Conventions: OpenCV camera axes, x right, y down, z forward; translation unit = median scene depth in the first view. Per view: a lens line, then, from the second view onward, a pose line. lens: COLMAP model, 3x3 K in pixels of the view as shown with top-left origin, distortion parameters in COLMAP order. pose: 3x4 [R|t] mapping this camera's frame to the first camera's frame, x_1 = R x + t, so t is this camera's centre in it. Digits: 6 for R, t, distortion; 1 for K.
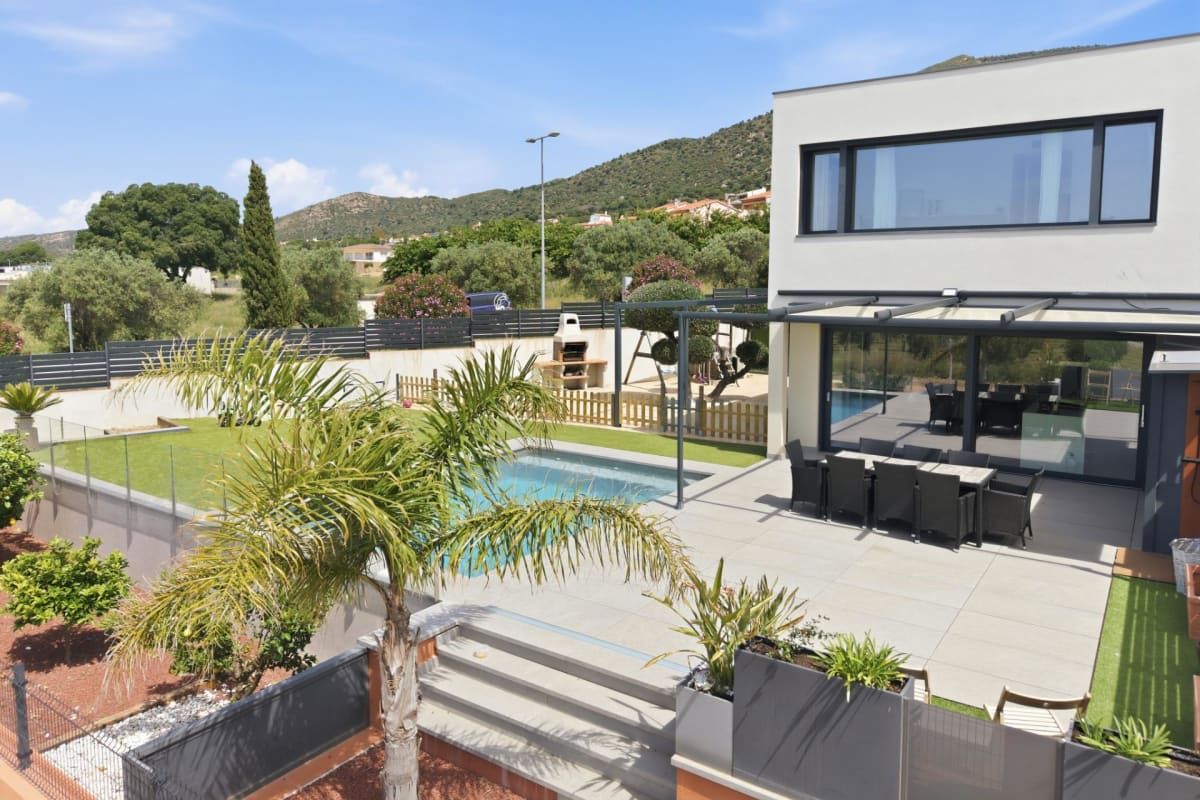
lens RADIAL K [[805.9, 0, 602.7], [0, 805.9, 366.1], [0, 0, 1]] dist [0.002921, -0.005402]
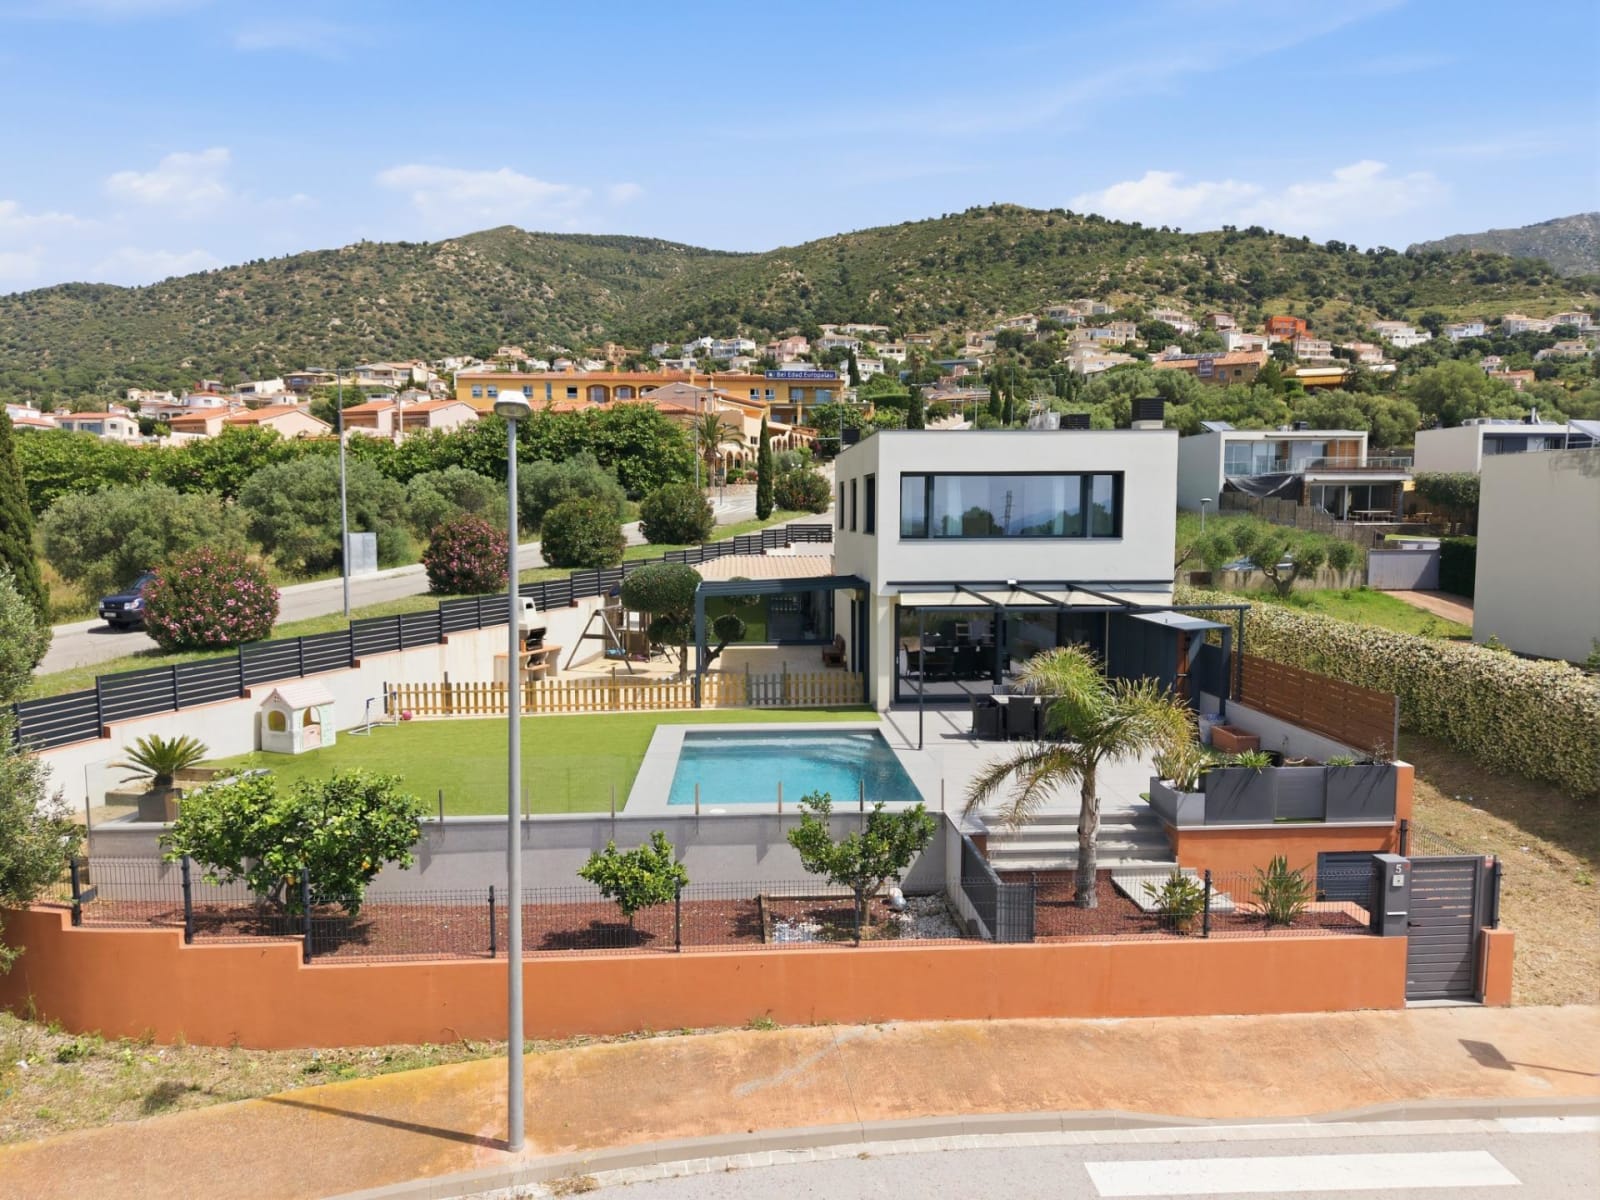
lens RADIAL K [[1072.2, 0, 805.1], [0, 1072.2, 607.5], [0, 0, 1]] dist [0.019395, -0.025099]
pose [[0.781281, -0.057214, 0.621552, -0.256508], [0.064694, 0.997850, 0.010532, -0.021607], [-0.620818, 0.031983, 0.783302, -0.068004]]
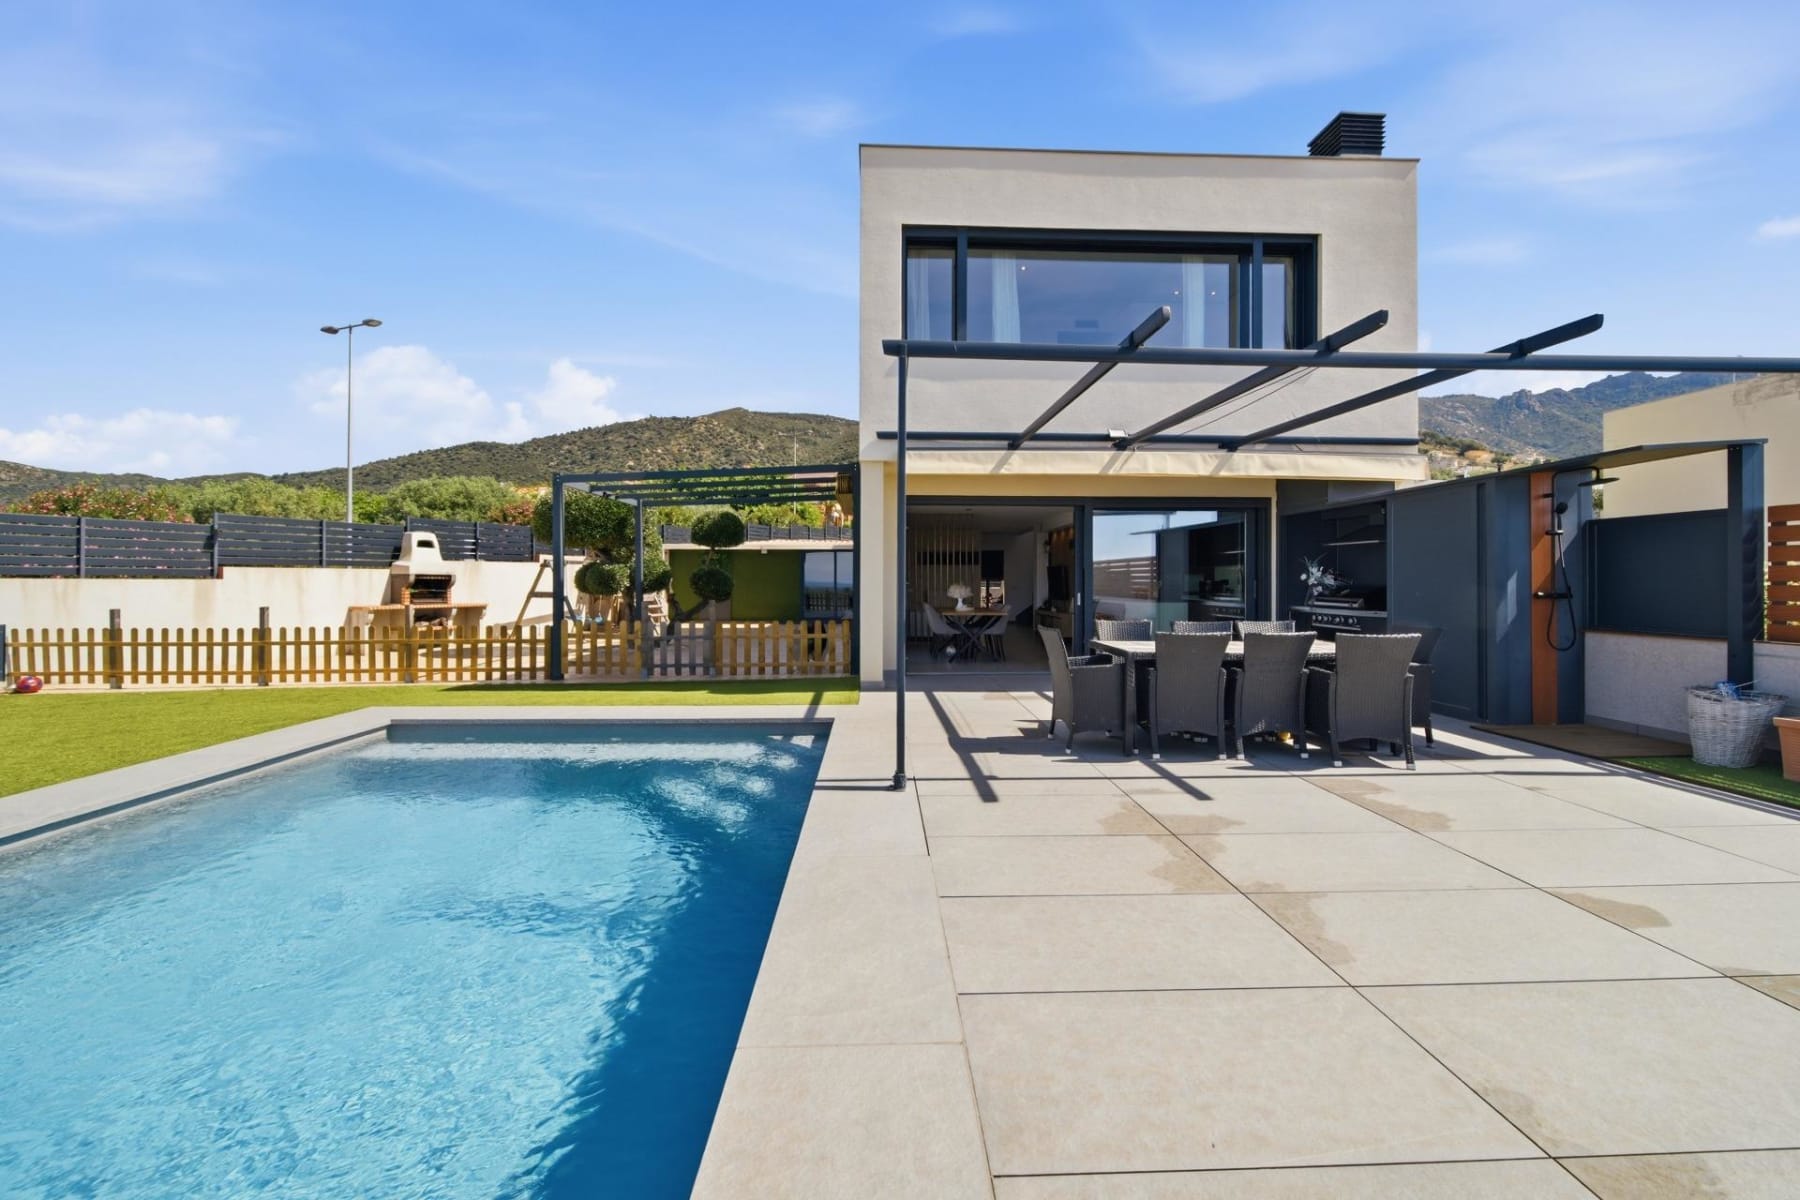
lens RADIAL K [[666.9, 0, 900.6], [0, 666.9, 585.4], [0, 0, 1]] dist [0.000433, -0.002019]
pose [[0.798160, -0.002178, 0.602442, -0.026990], [0.059204, 0.995437, -0.074839, 0.020384], [-0.599530, 0.095400, 0.794646, 0.152927]]
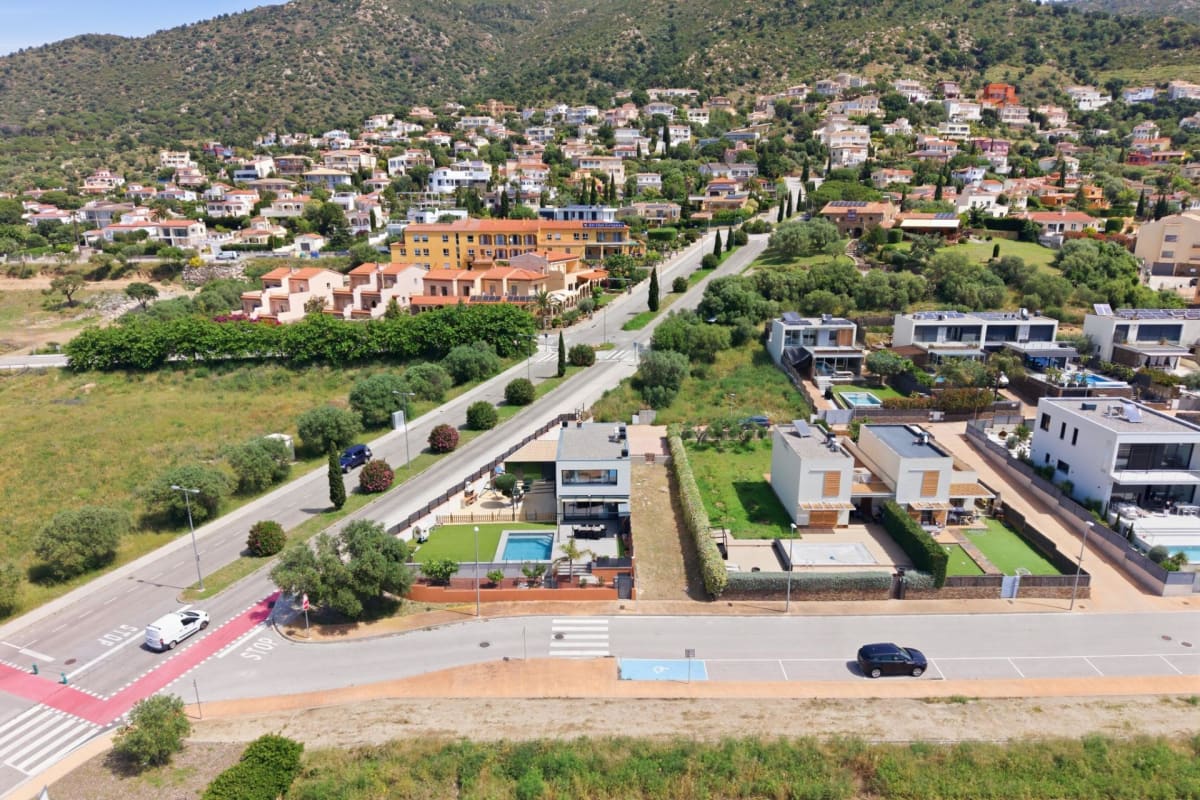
lens RADIAL K [[806.0, 0, 596.7], [0, 806.0, 459.5], [0, 0, 1]] dist [0.000425, -0.005940]
pose [[0.818346, -0.182222, 0.545074, -0.635714], [0.064624, 0.971566, 0.227778, -0.398397], [-0.571081, -0.151176, 0.806853, -0.883263]]
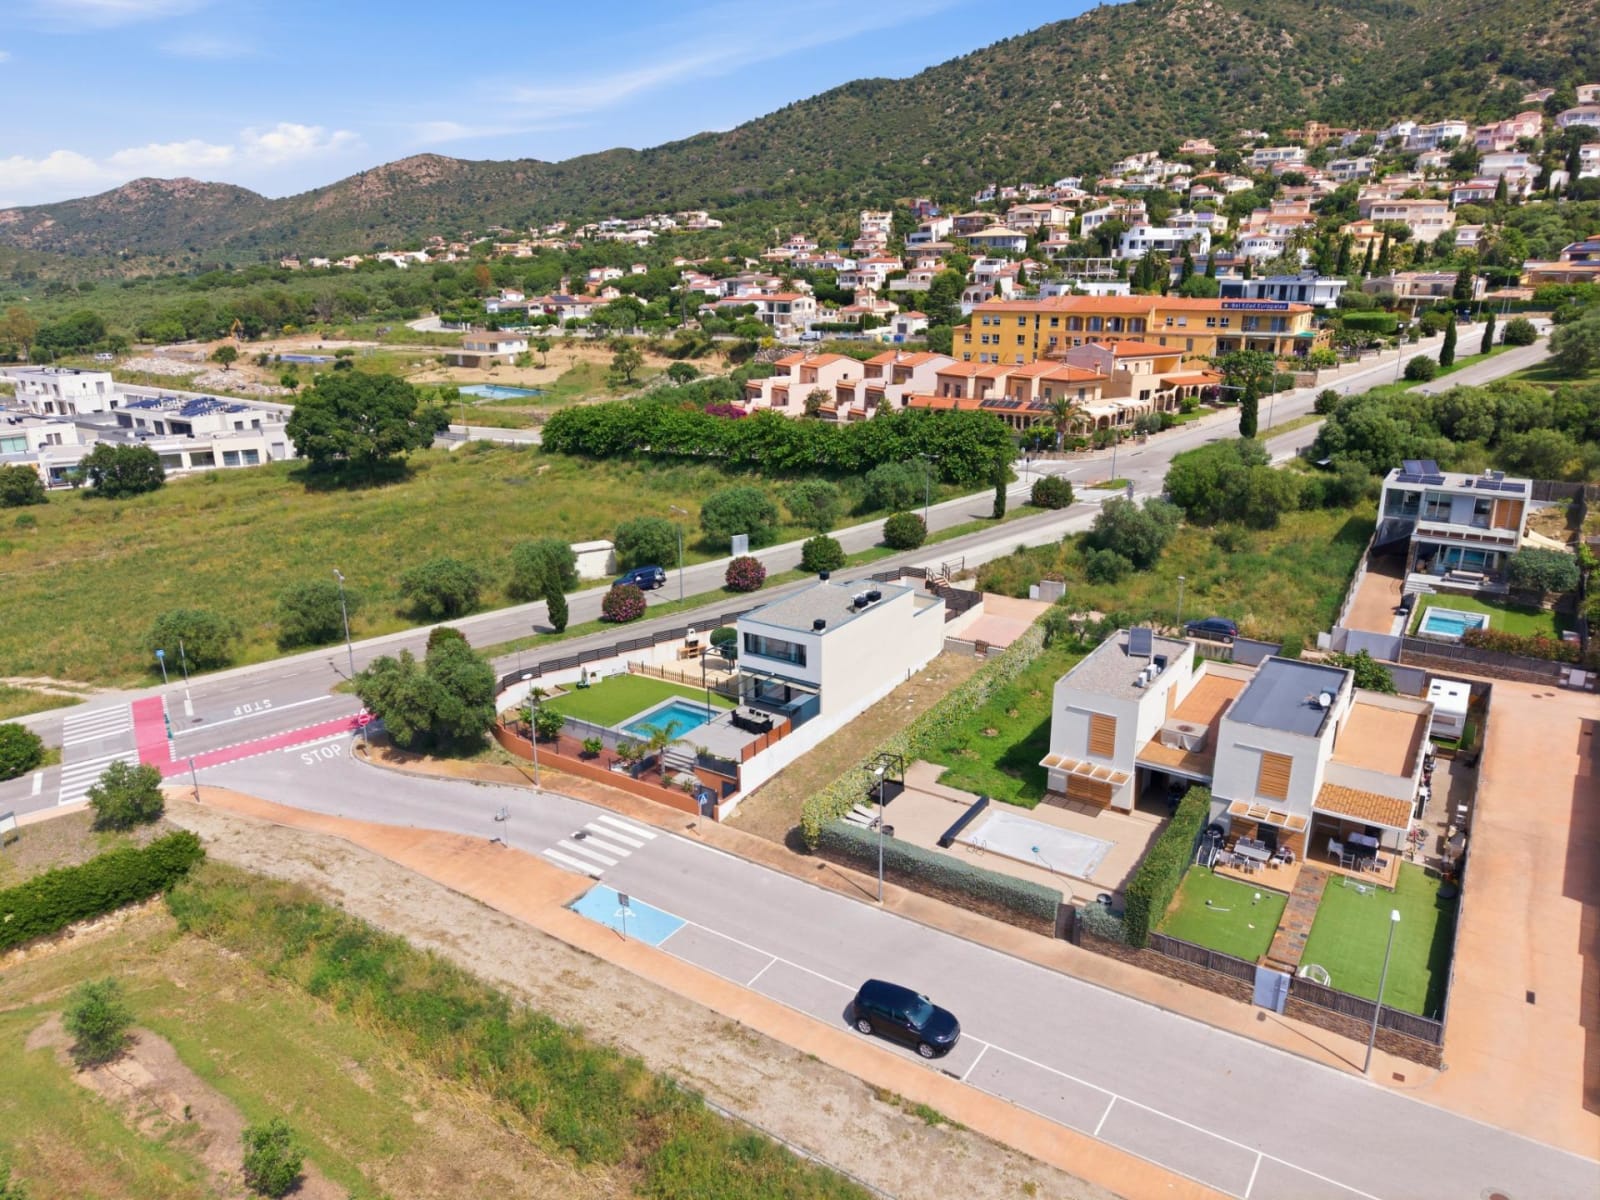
lens RADIAL K [[1073.0, 0, 782.5], [0, 1073.0, 606.8], [0, 0, 1]] dist [-0.003134, -0.004720]
pose [[0.999888, -0.013289, 0.006903, 0.104423], [0.011648, 0.979890, 0.199200, -0.373828], [-0.009412, -0.199097, 0.979935, -1.065897]]
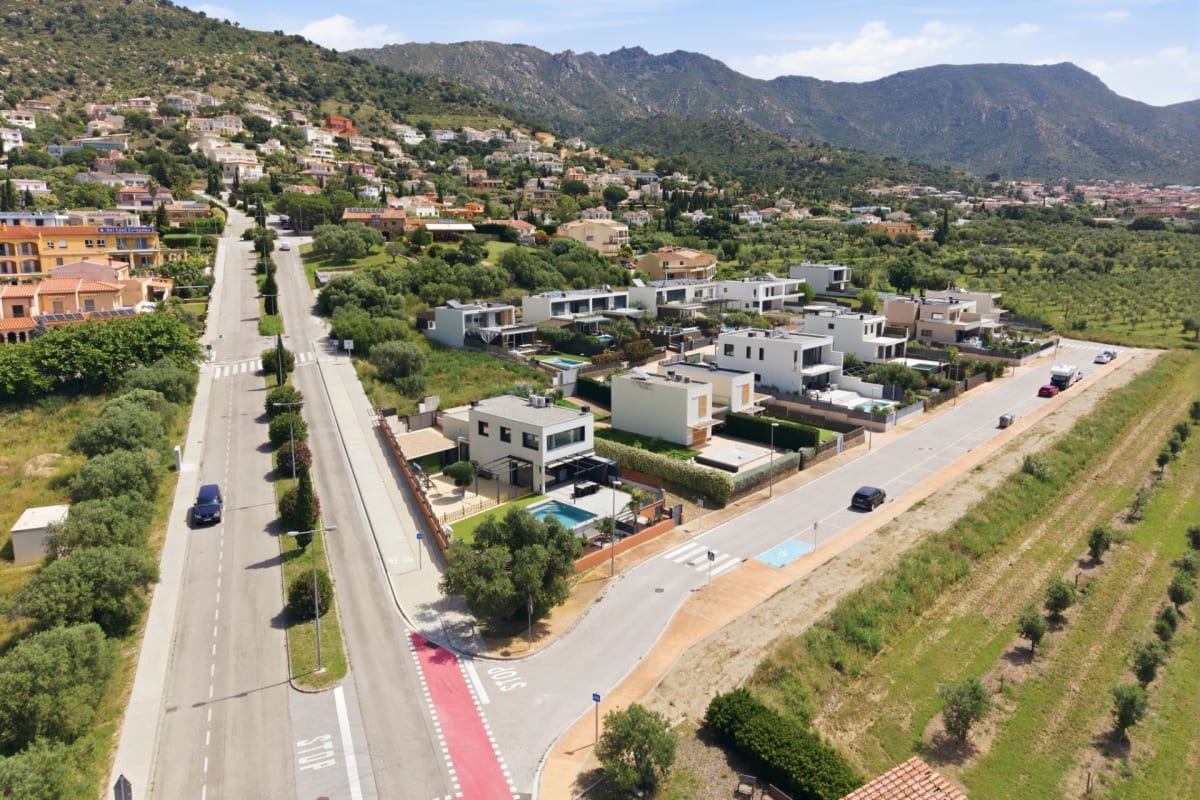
lens RADIAL K [[805.9, 0, 602.7], [0, 805.9, 366.1], [0, 0, 1]] dist [0.002921, -0.005402]
pose [[0.132771, -0.179187, 0.974815, -1.262950], [0.102114, 0.980762, 0.166372, -0.413494], [-0.985872, 0.077453, 0.148514, -0.052064]]
